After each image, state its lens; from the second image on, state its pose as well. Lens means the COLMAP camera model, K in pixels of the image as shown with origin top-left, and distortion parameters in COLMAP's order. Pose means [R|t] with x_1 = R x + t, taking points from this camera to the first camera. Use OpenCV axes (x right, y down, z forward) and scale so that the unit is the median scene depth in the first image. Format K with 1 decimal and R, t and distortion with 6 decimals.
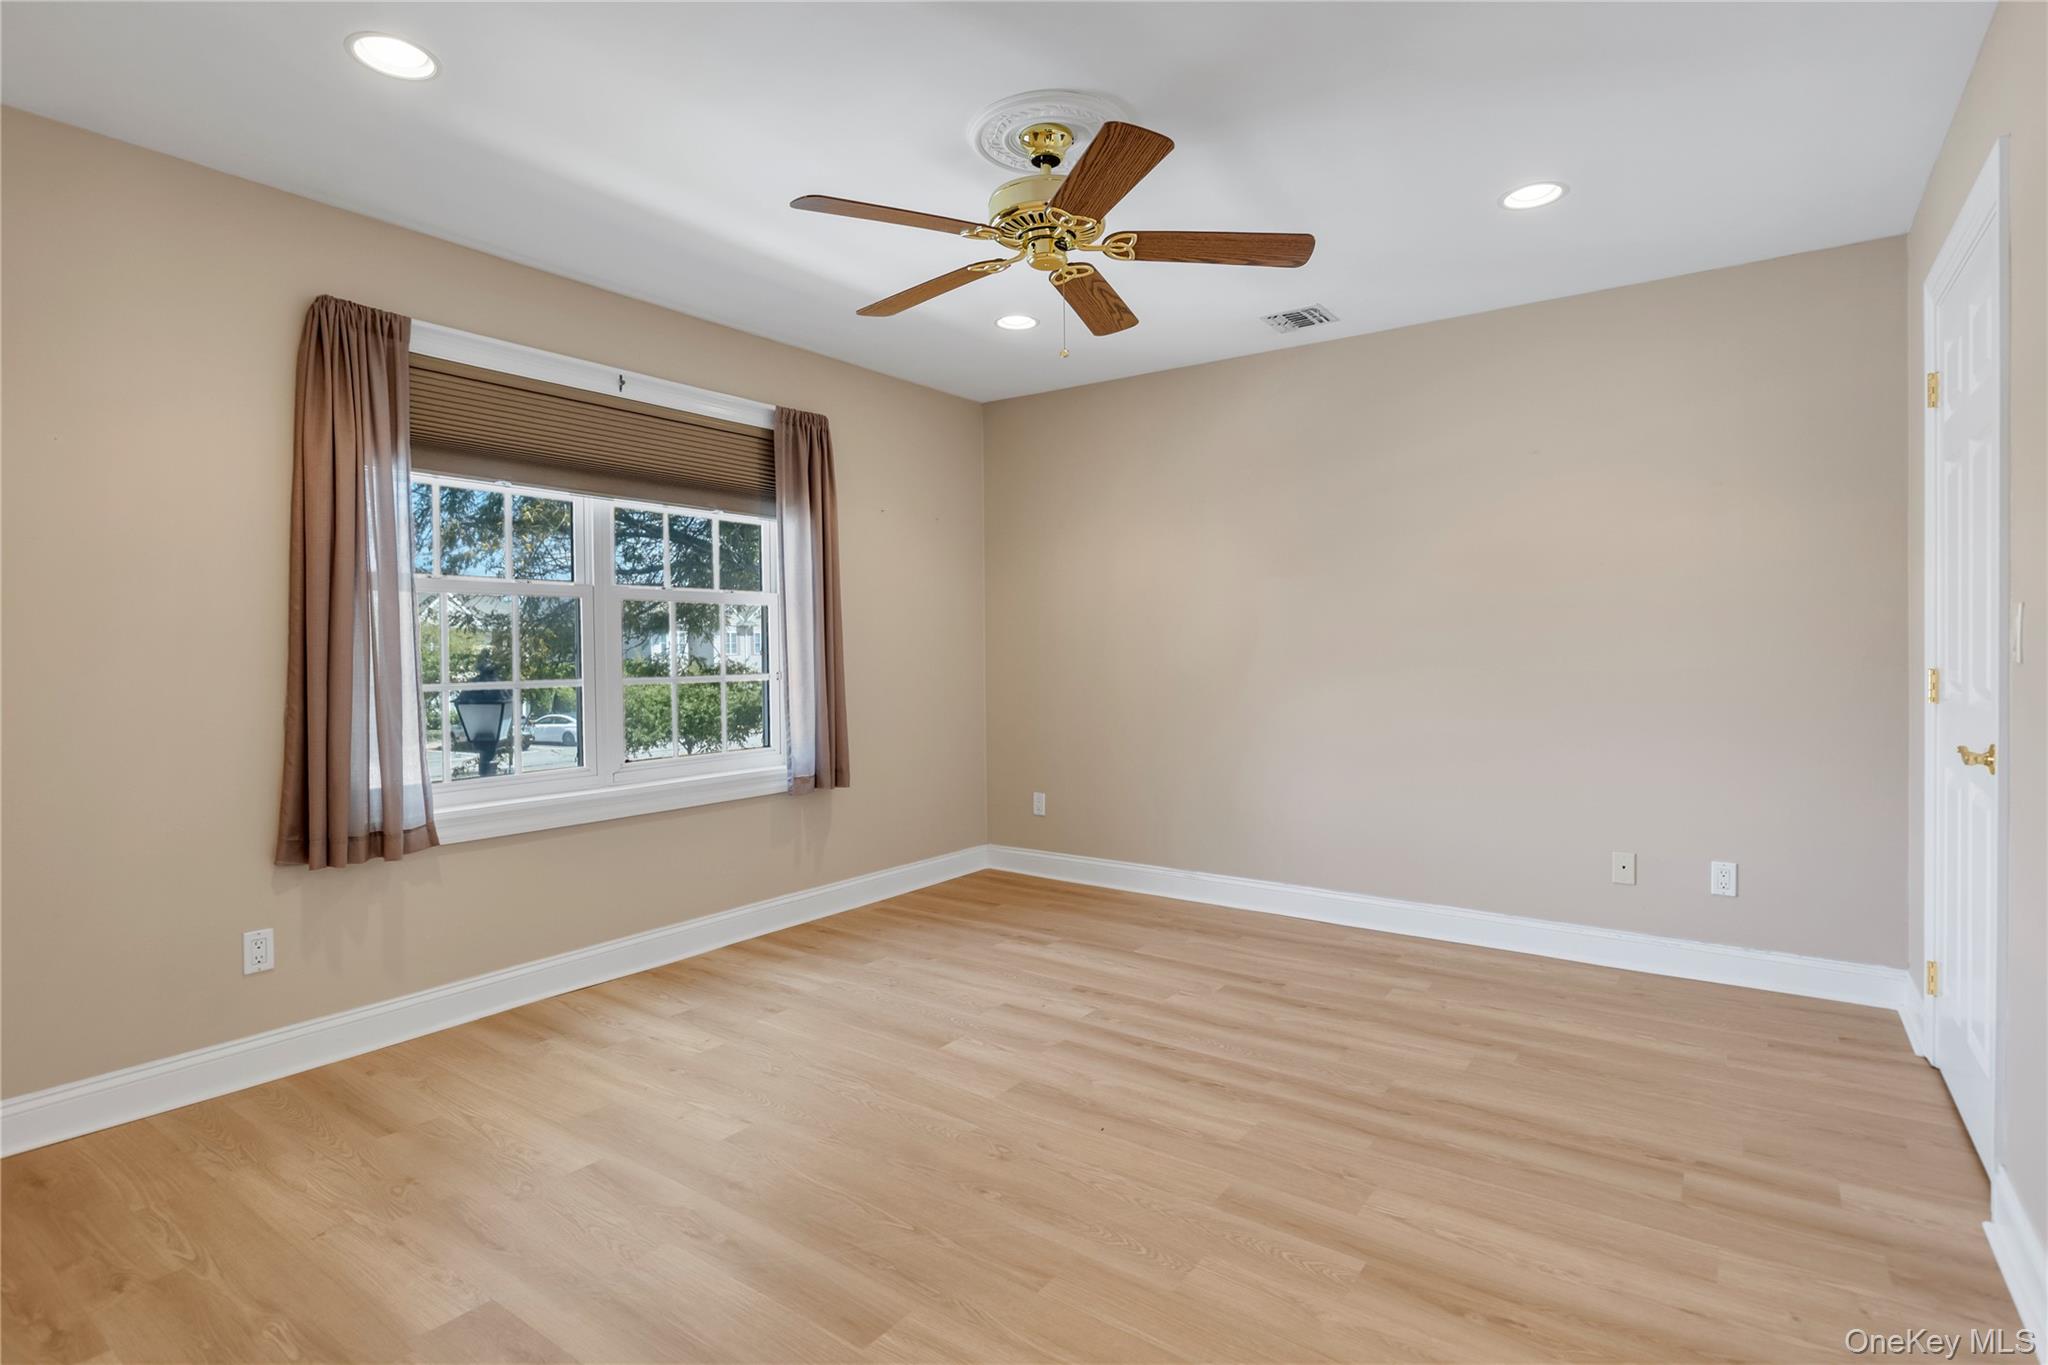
lens RADIAL K [[1010.9, 0, 1023.4], [0, 1010.9, 655.2], [0, 0, 1]] dist [-0.004013, -0.001433]
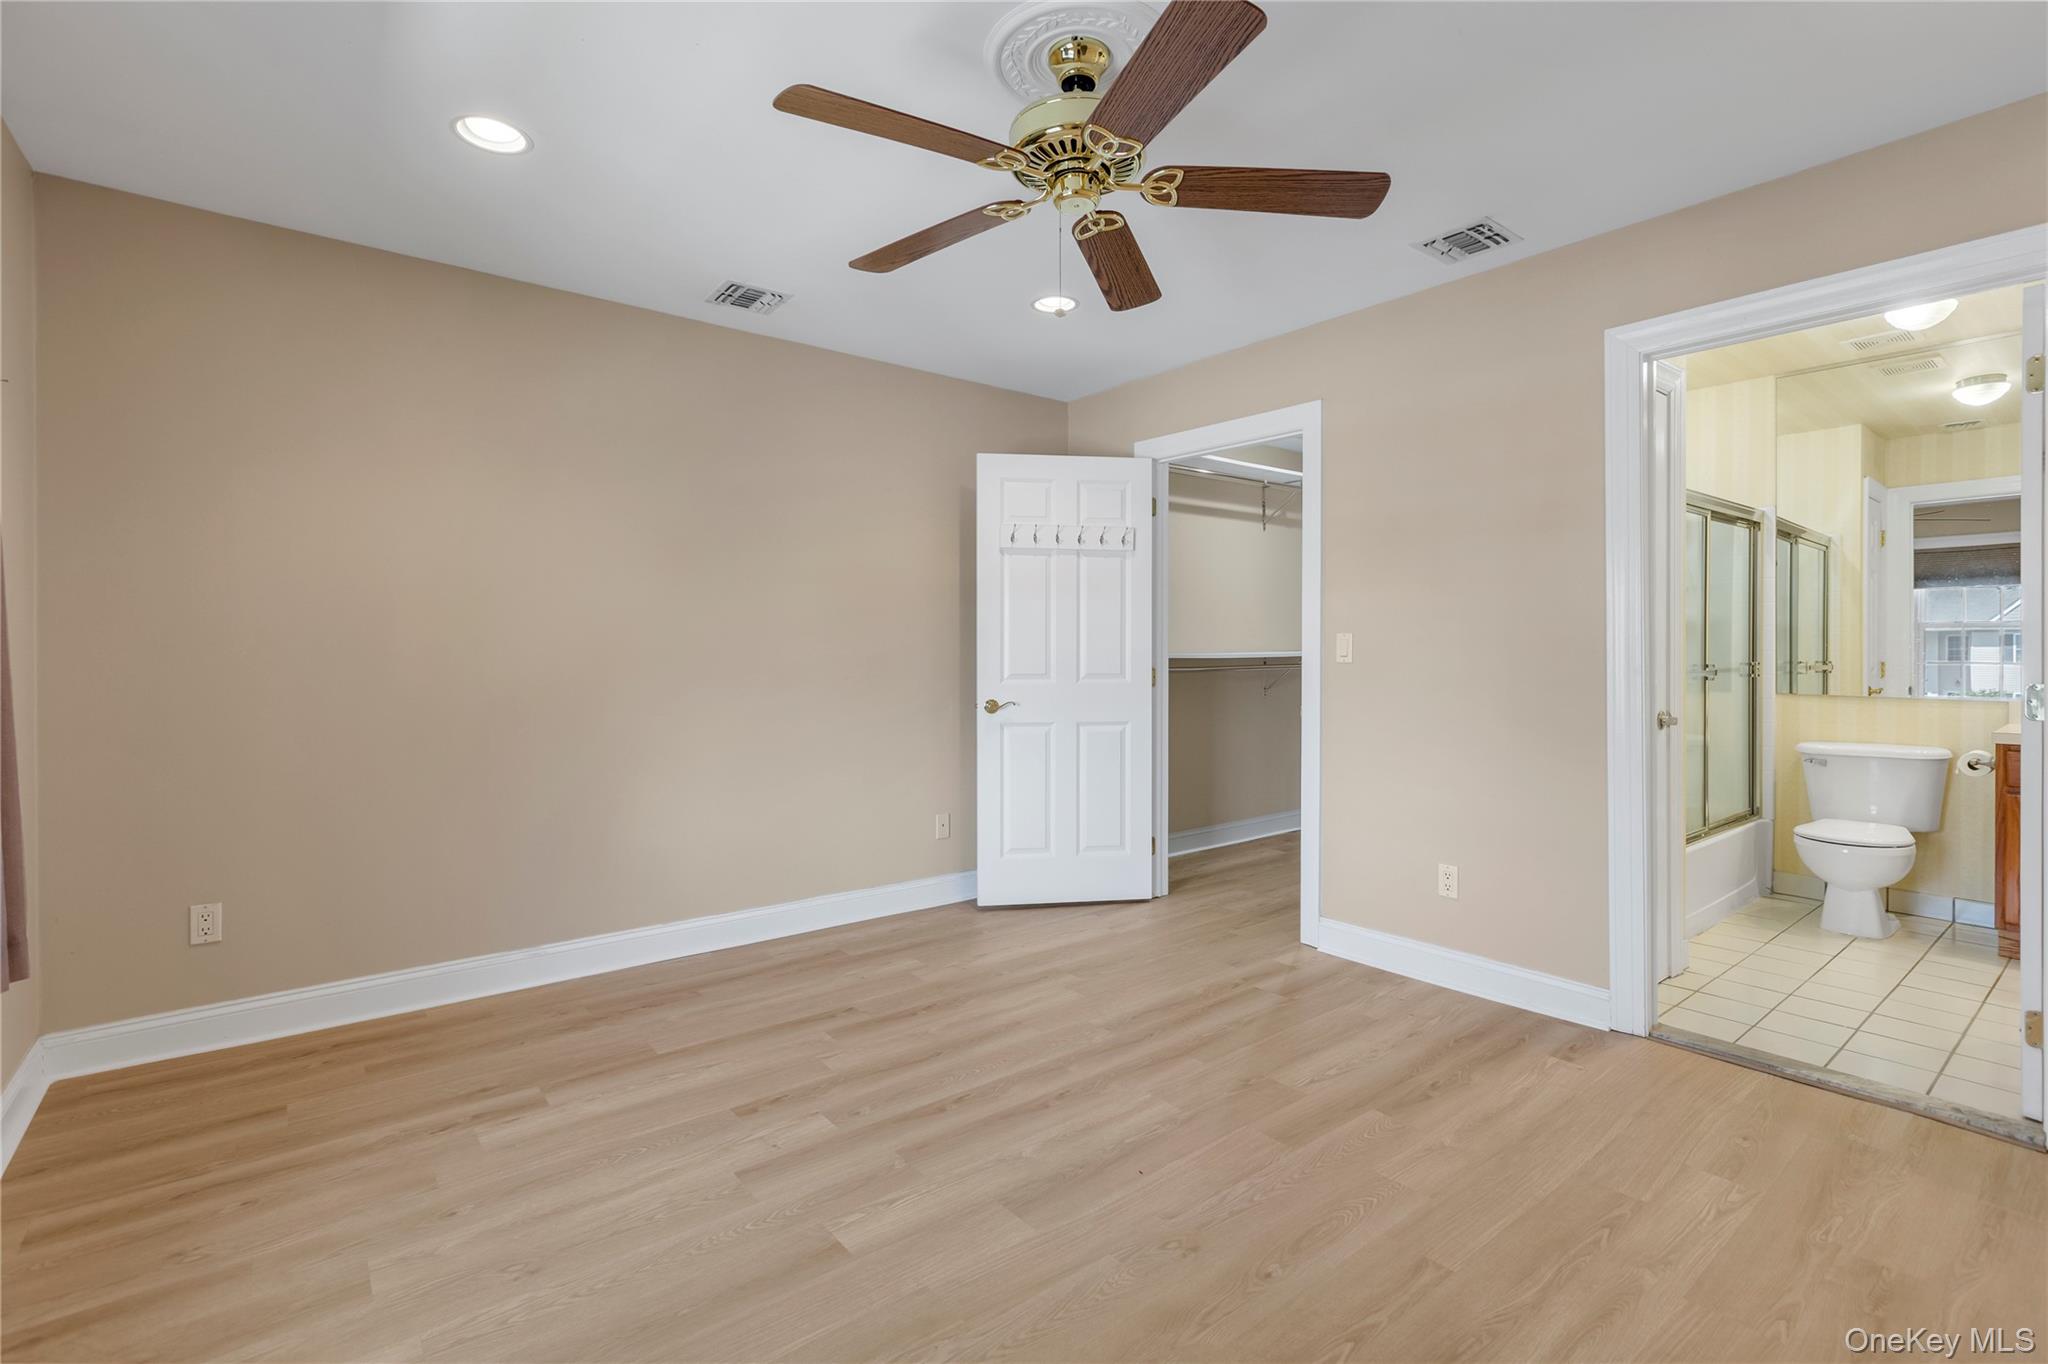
lens RADIAL K [[927.3, 0, 1021.2], [0, 927.3, 655.6], [0, 0, 1]] dist [0.002314, -0.000980]
pose [[0.267371, 0.005676, 0.963577, -0.628090], [0.003415, 0.999971, -0.006837, 0.003558], [-0.963588, 0.005118, 0.267344, 0.717745]]
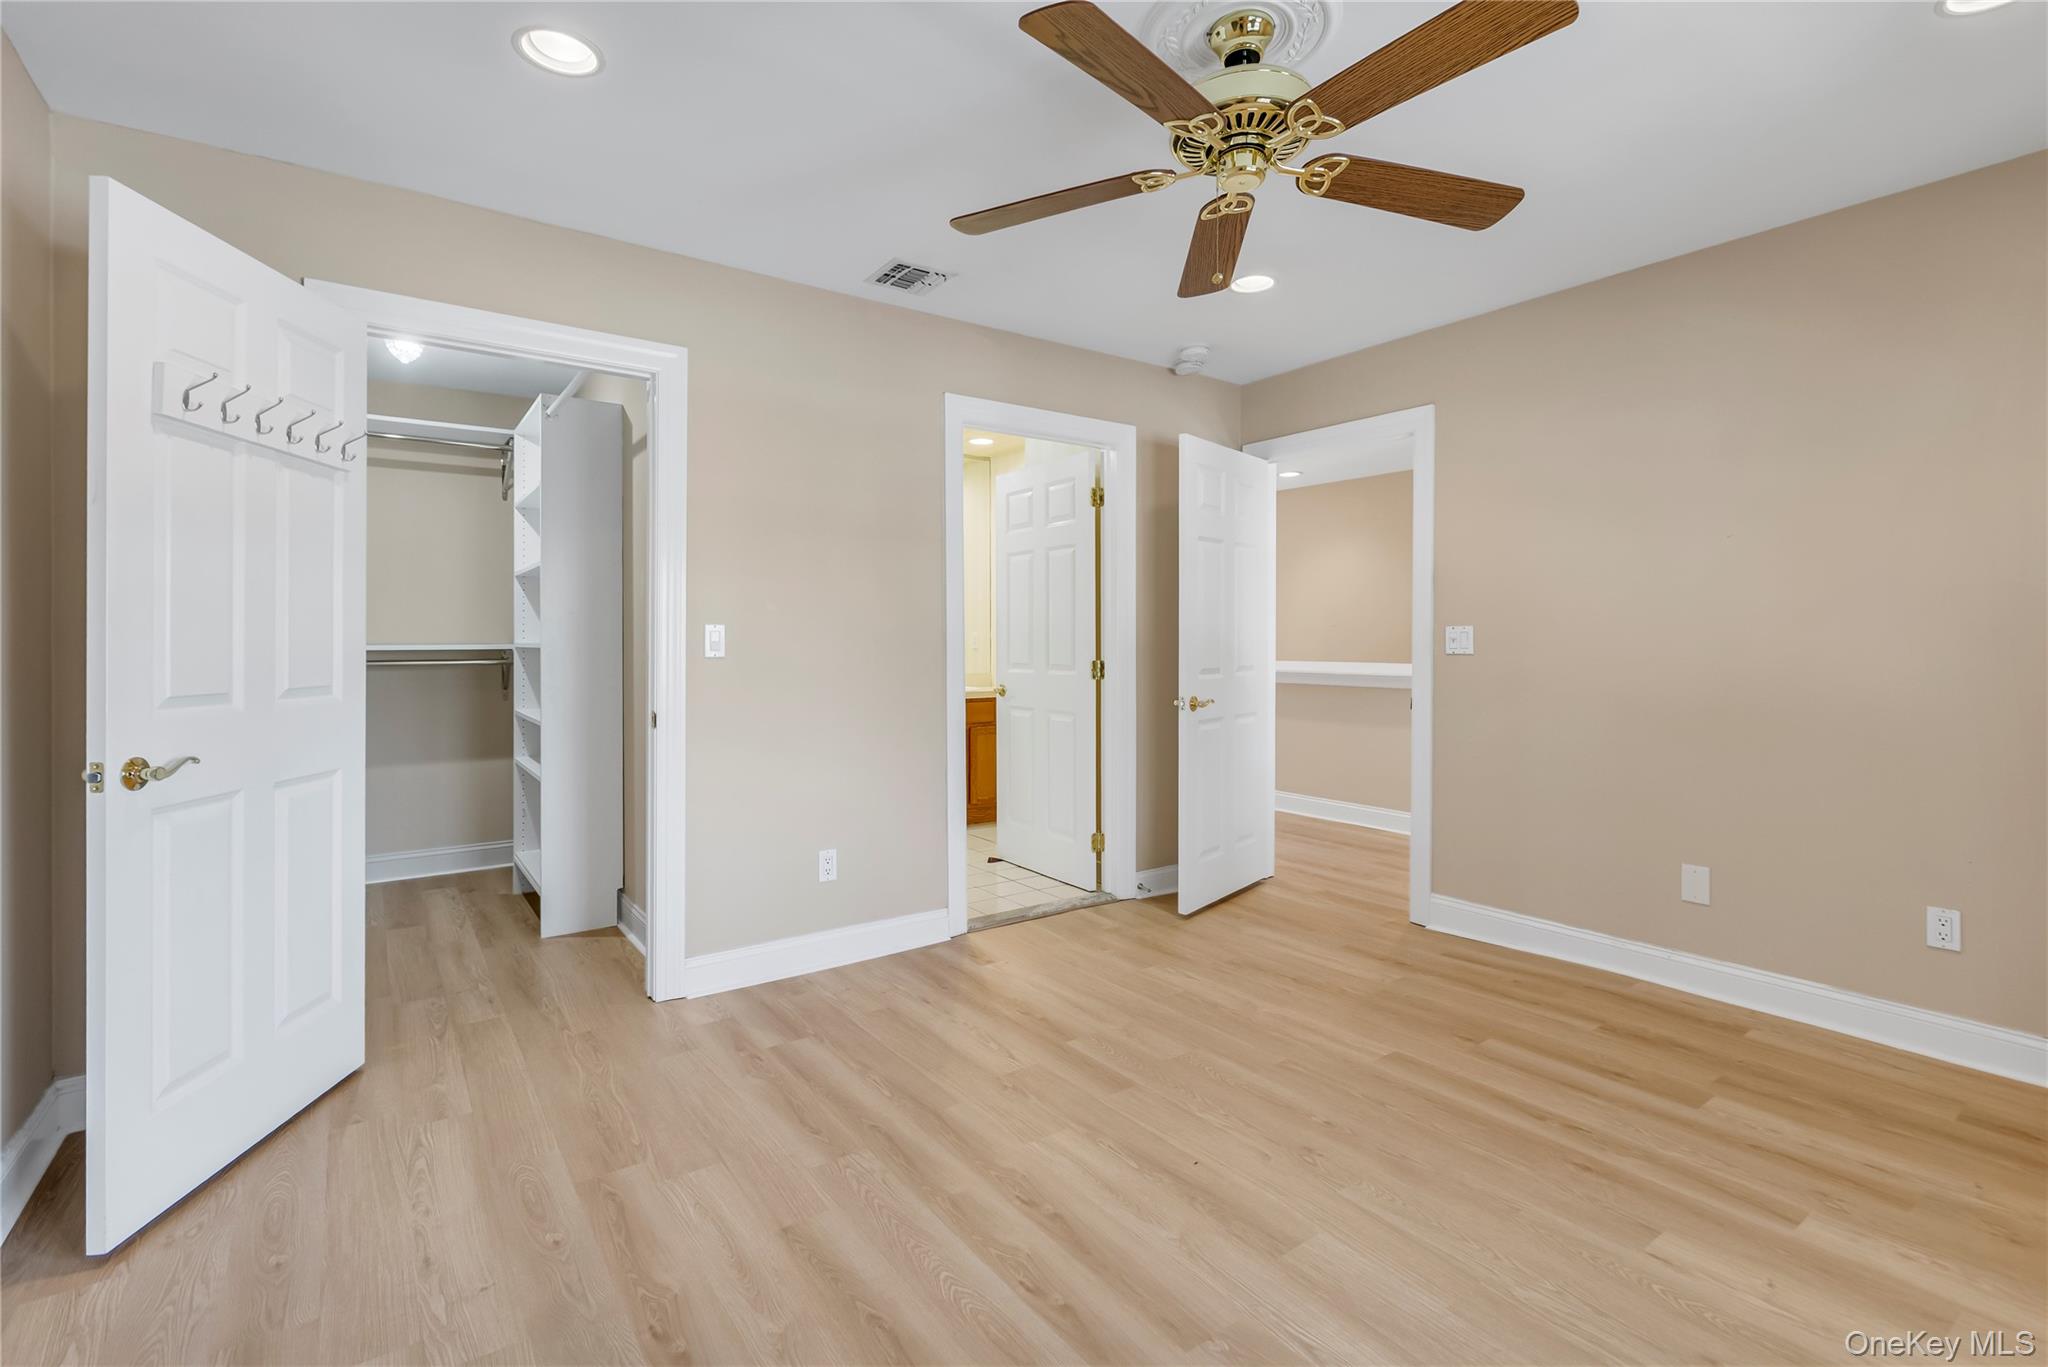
lens RADIAL K [[928.9, 0, 1025.7], [0, 928.9, 648.9], [0, 0, 1]] dist [0.001475, 0.000235]
pose [[-0.946580, 0.007824, 0.322373, -0.042892], [0.011646, 0.999883, 0.009929, -0.010465], [-0.322257, 0.013153, -0.946561, 1.515725]]
